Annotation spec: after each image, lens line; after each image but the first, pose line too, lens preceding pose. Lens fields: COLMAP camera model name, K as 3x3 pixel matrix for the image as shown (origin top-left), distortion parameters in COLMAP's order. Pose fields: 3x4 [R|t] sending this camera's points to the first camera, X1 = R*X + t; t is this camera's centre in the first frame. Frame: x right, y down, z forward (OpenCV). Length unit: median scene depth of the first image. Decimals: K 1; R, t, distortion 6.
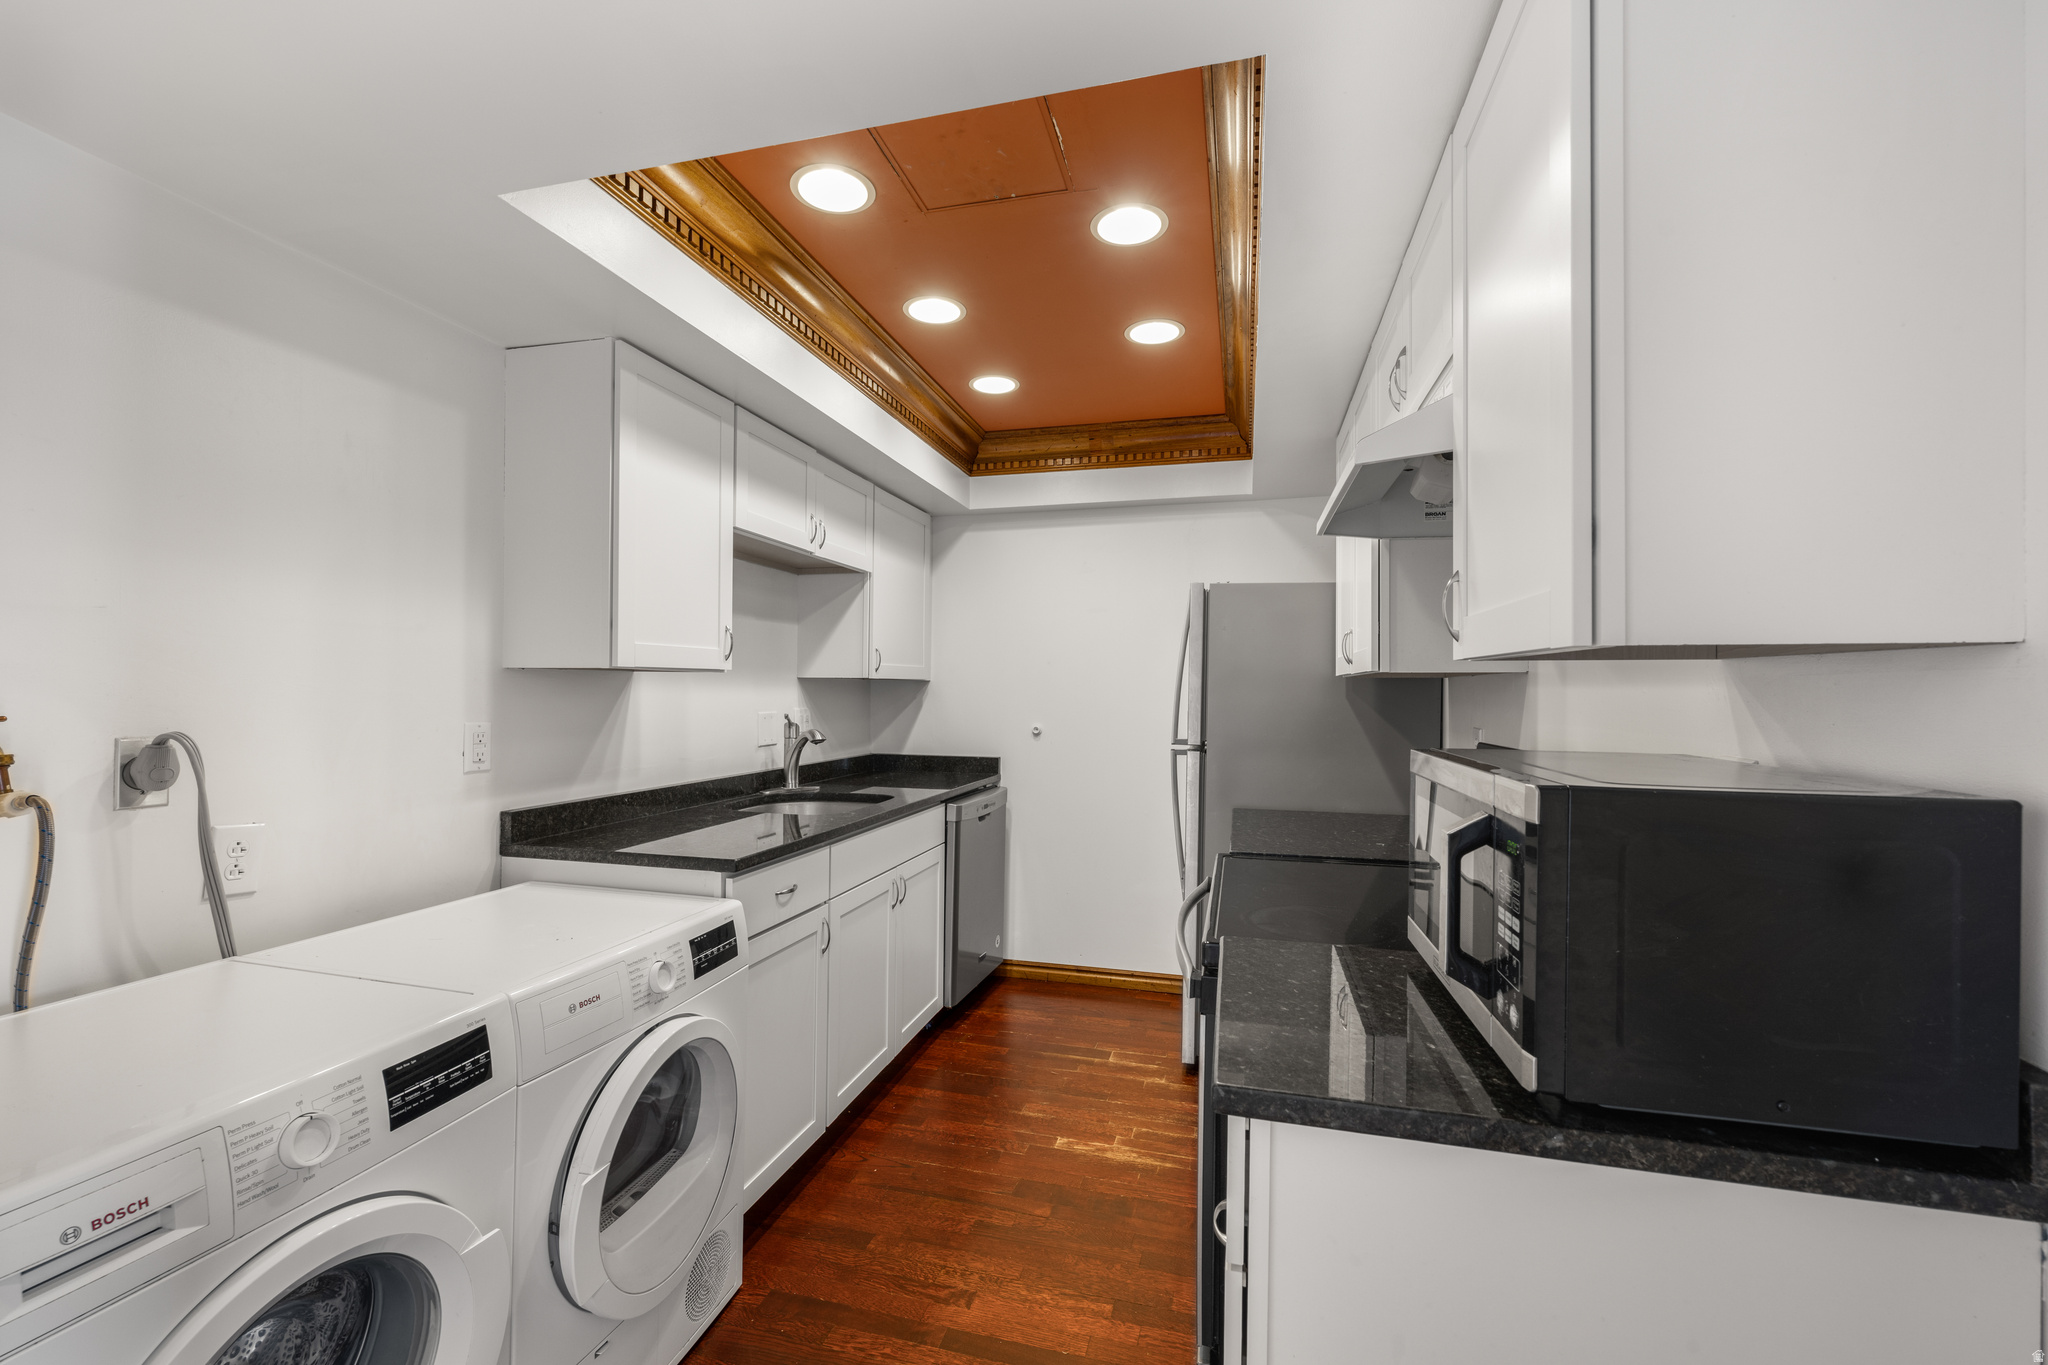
lens RADIAL K [[836.1, 0, 1031.8], [0, 836.1, 673.2], [0, 0, 1]] dist [0.000942, -0.000043]
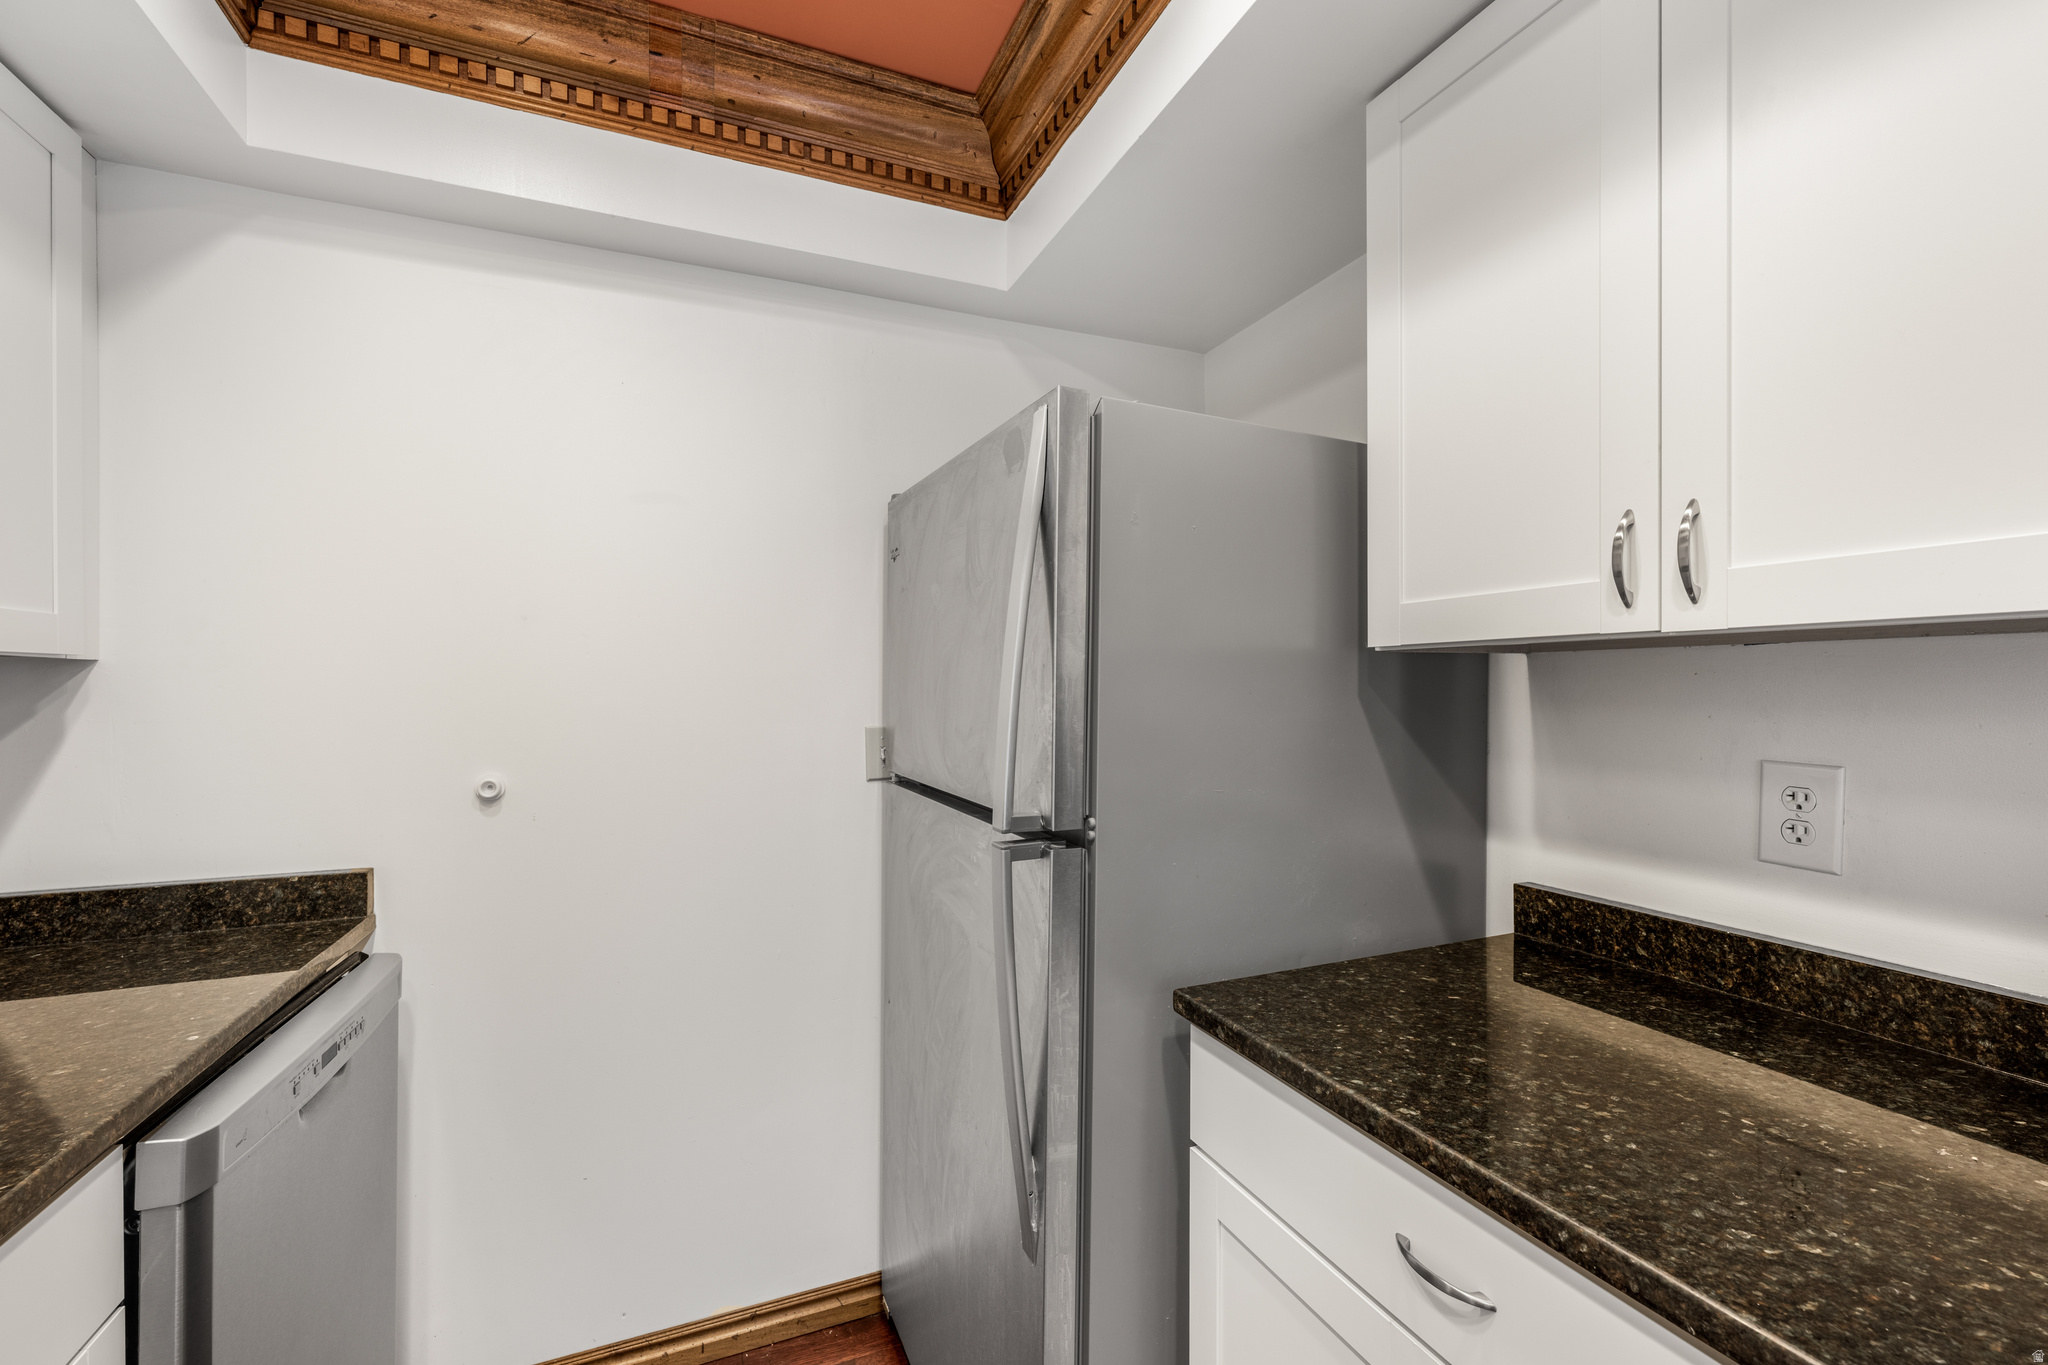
lens RADIAL K [[836.1, 0, 1010.1], [0, 836.1, 691.0], [0, 0, 1]] dist [0.000942, -0.000043]
pose [[0.799305, -0.011728, 0.600811, -0.035442], [-0.012396, 0.999275, 0.035997, 0.005202], [-0.600797, -0.036221, 0.798580, 0.566470]]
